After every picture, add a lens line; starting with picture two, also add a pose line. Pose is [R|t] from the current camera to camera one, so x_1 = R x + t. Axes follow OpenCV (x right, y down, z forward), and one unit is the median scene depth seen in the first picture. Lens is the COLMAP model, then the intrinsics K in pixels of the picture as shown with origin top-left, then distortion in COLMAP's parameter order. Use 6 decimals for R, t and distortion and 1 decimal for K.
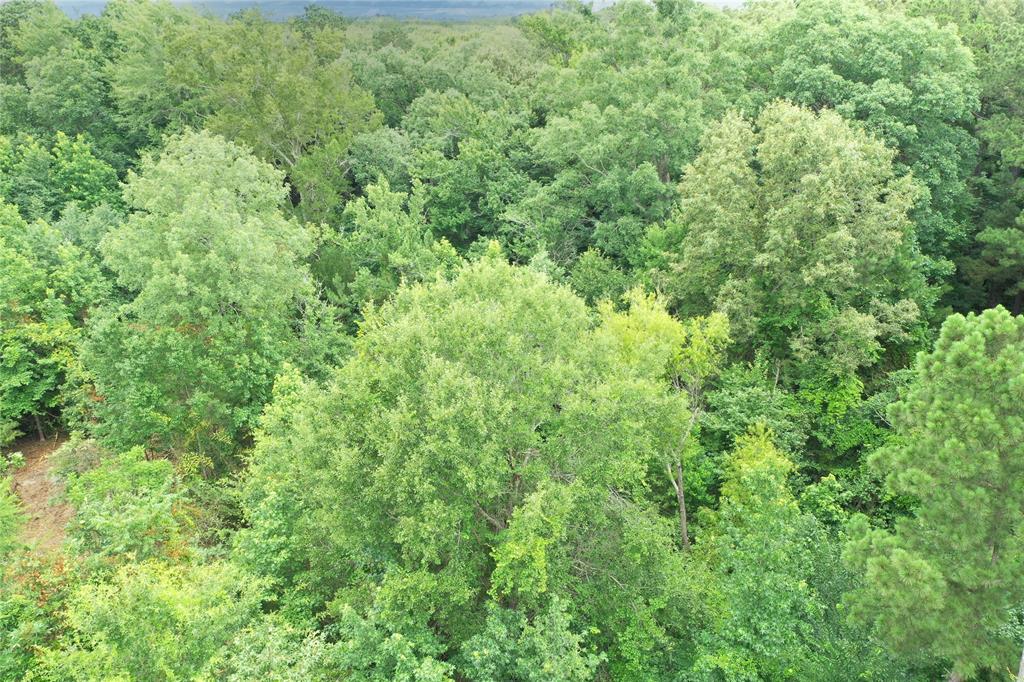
lens RADIAL K [[819.2, 0, 511.8], [0, 819.2, 339.9], [0, 0, 1]] dist [0.011004, 0.001895]
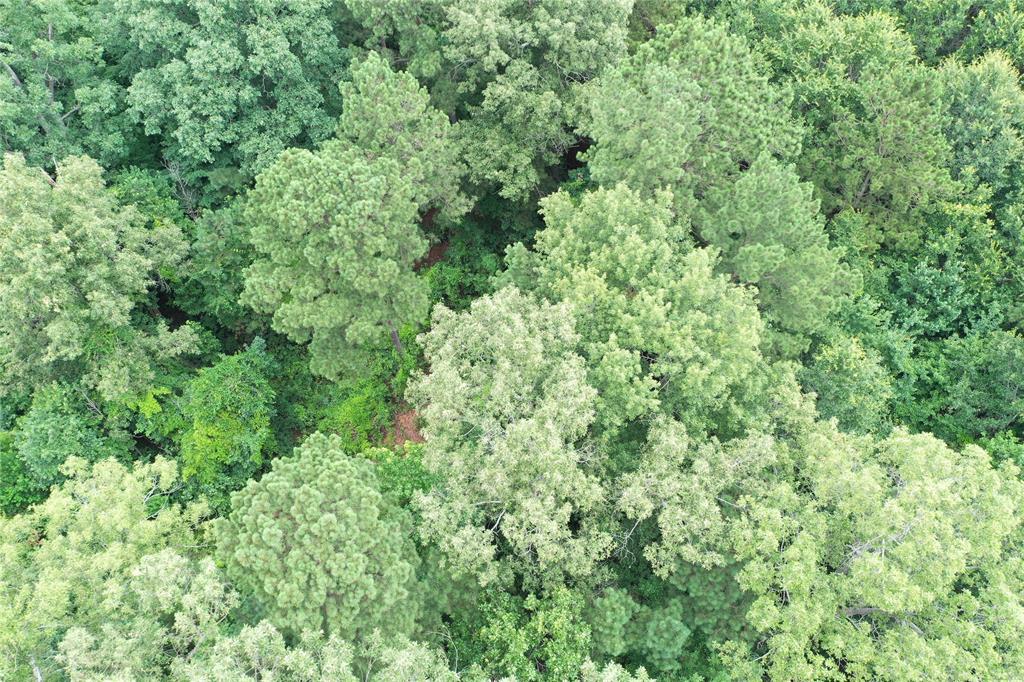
lens RADIAL K [[819.2, 0, 510.5], [0, 819.2, 342.7], [0, 0, 1]] dist [0.011004, 0.001895]
pose [[0.993873, -0.085362, 0.070216, 0.817322], [0.035016, 0.845705, 0.532501, -0.595419], [-0.104837, -0.526780, 0.843512, -0.010778]]
